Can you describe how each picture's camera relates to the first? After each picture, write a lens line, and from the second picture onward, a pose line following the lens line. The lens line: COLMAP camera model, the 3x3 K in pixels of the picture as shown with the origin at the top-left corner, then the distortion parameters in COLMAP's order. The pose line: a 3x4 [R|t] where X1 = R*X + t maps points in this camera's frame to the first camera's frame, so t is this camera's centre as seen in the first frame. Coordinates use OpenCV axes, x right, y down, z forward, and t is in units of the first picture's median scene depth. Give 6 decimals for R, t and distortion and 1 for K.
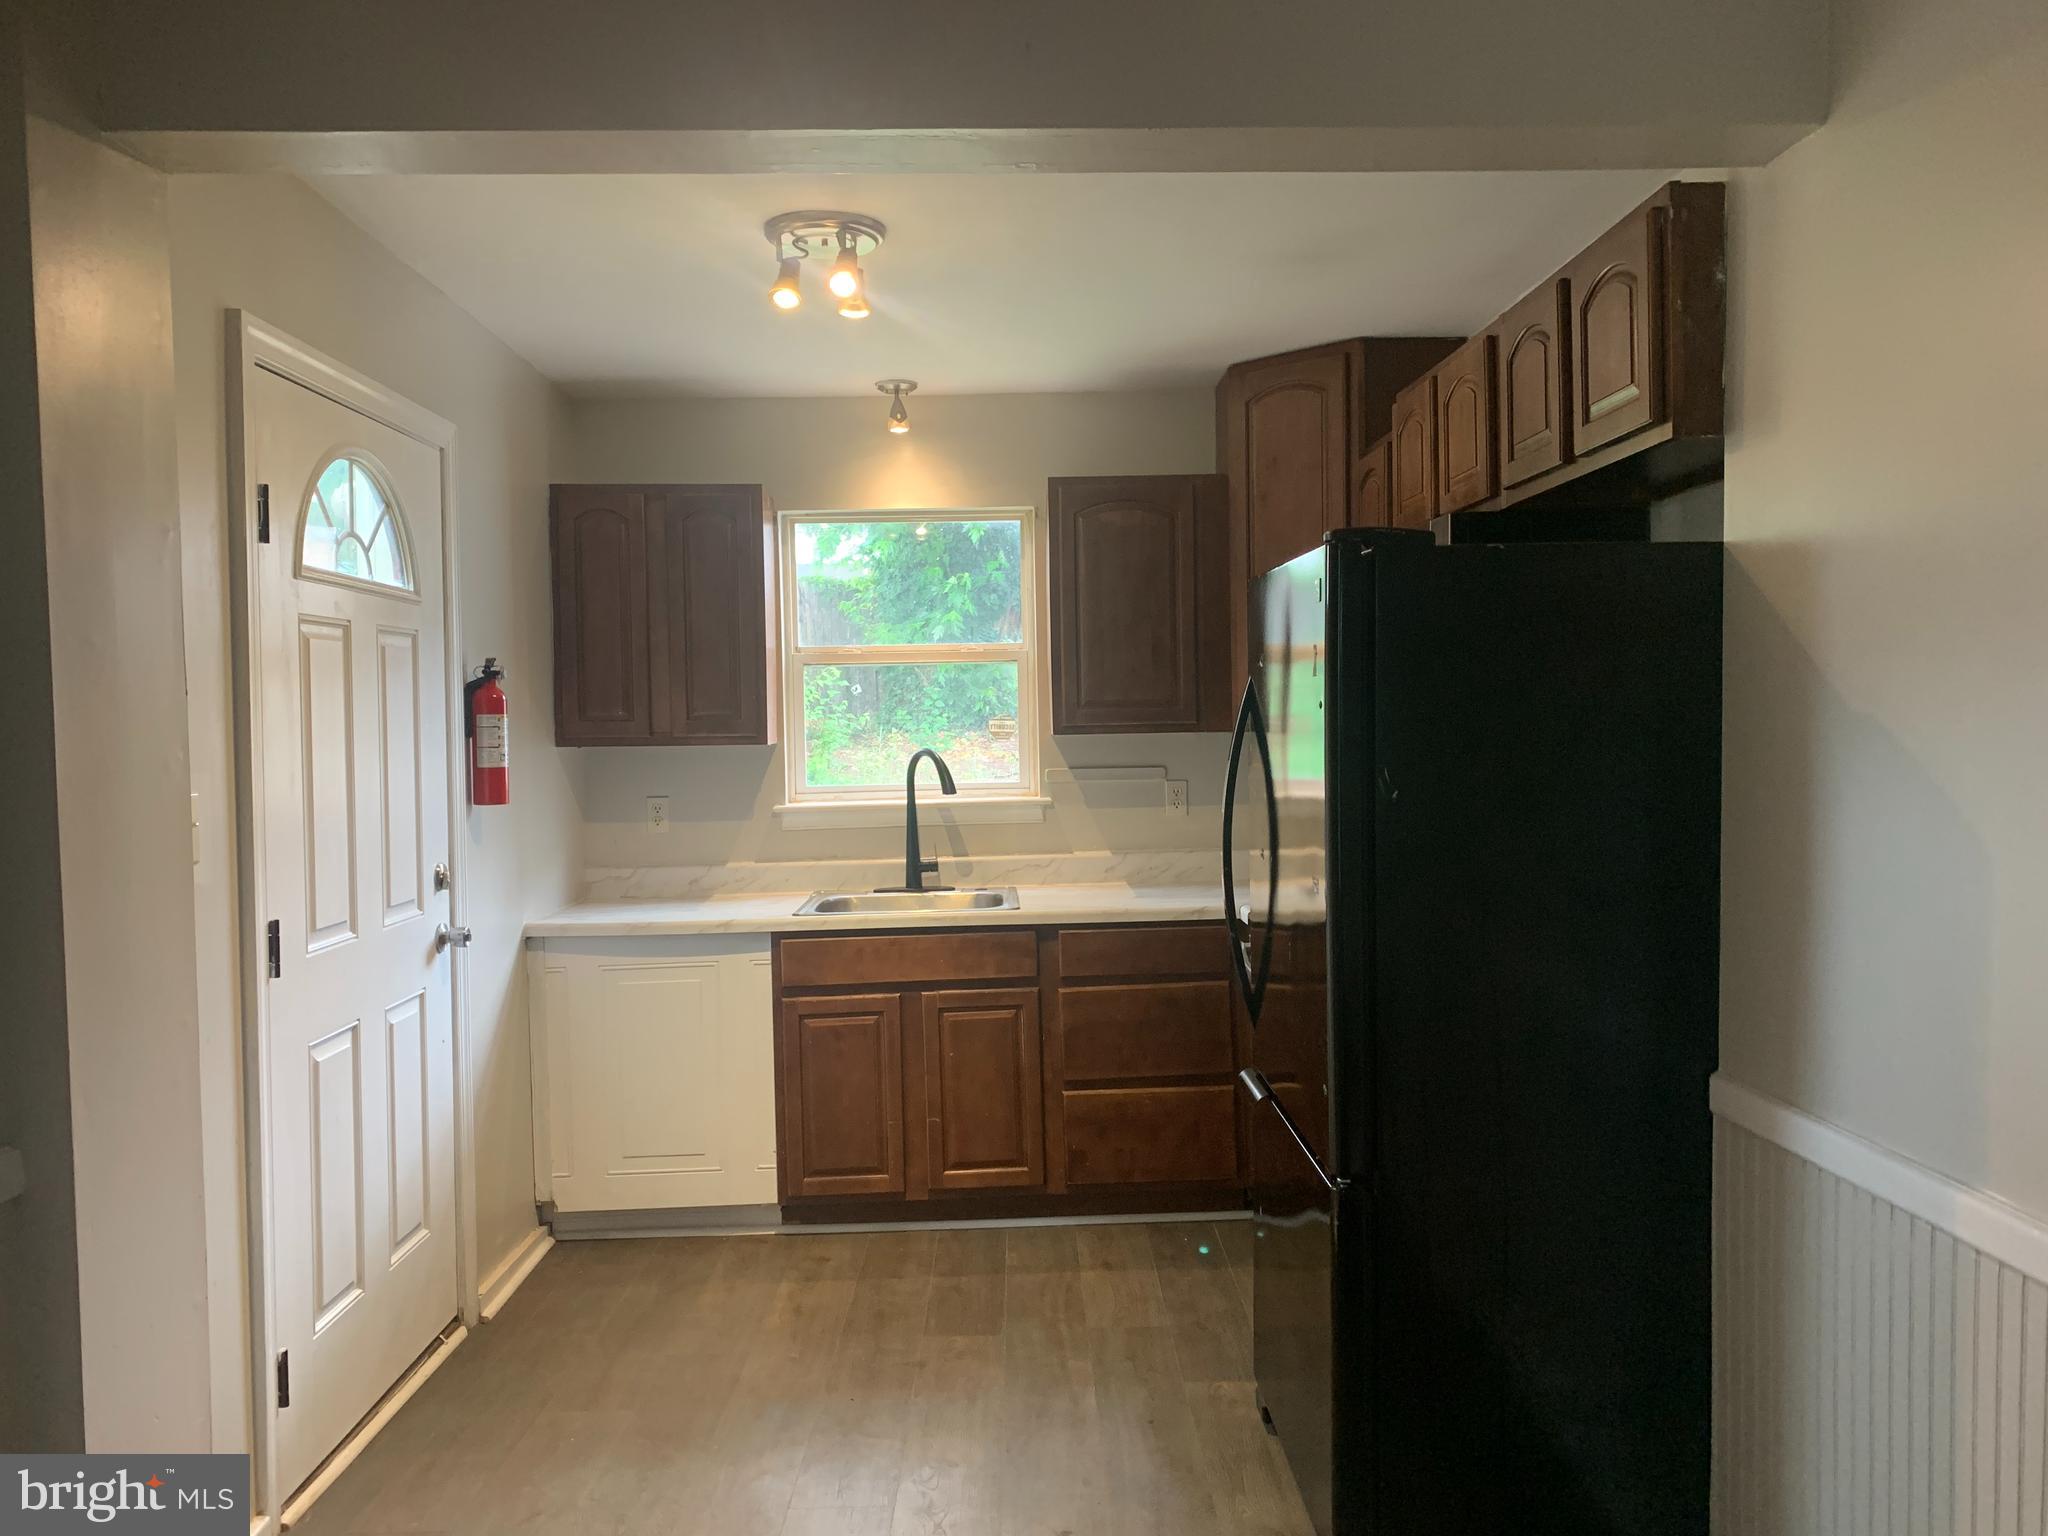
lens RADIAL K [[1580.7, 0, 1024.0], [0, 1580.7, 768.0], [0, 0, 1]] dist [0.070660, 0.000126]
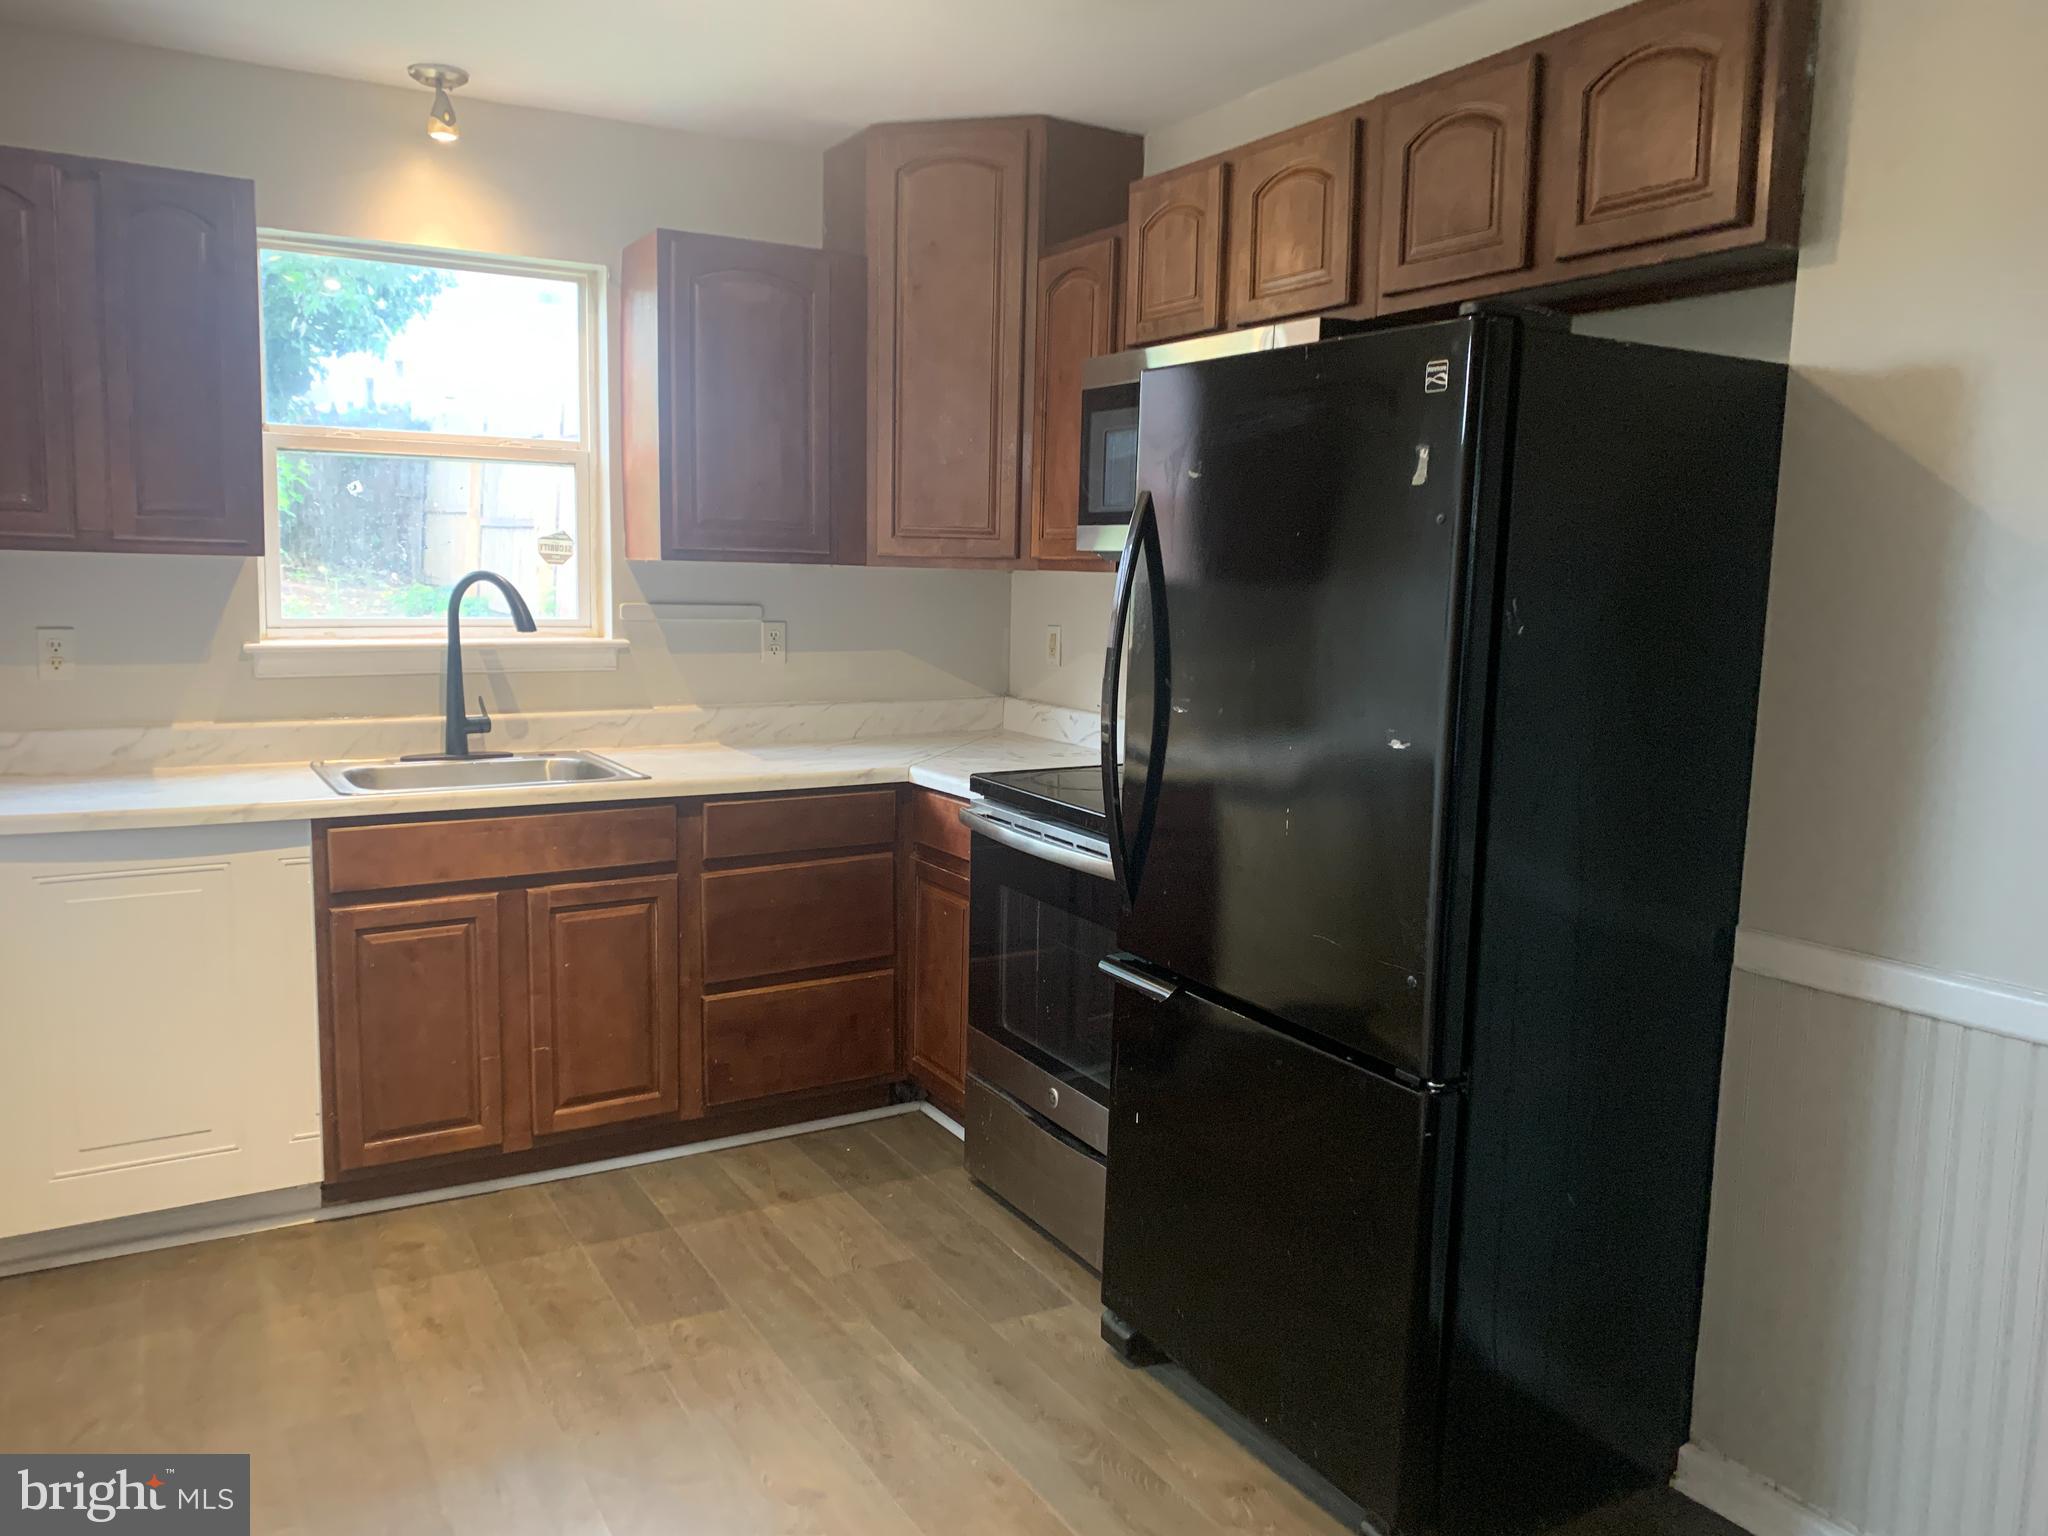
lens RADIAL K [[1543.5, 0, 1024.0], [0, 1543.5, 768.0], [0, 0, 1]] dist [0.000760, 0.010110]
pose [[0.870179, -0.023894, 0.492156, -0.221223], [-0.020915, 0.996132, 0.085341, 0.014083], [-0.492292, -0.084555, 0.866313, 0.235833]]
